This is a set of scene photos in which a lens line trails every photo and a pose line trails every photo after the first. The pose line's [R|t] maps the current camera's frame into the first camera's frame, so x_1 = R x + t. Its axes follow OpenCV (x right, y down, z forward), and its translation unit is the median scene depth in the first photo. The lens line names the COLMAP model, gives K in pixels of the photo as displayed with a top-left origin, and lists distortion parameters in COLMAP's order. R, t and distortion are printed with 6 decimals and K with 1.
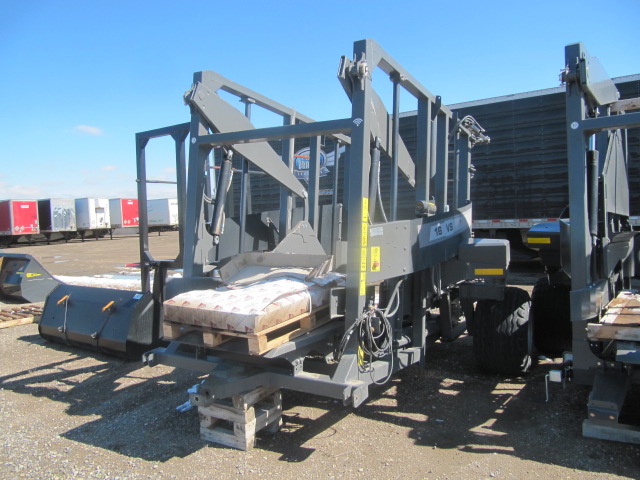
lens RADIAL K [[524.3, 0, 320.2], [0, 524.3, 238.6], [0, 0, 1]] dist [-0.050789, 0.025340]
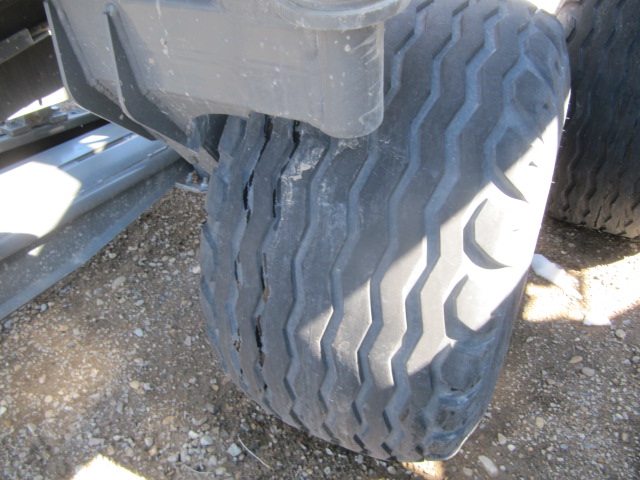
lens RADIAL K [[524.3, 0, 322.8], [0, 524.3, 240.5], [0, 0, 1]] dist [-0.050789, 0.025340]
pose [[0.997944, -0.028020, 0.057638, 0.360063], [-0.011140, 0.809827, 0.586562, 0.072911], [-0.063113, -0.585999, 0.807850, 0.960642]]
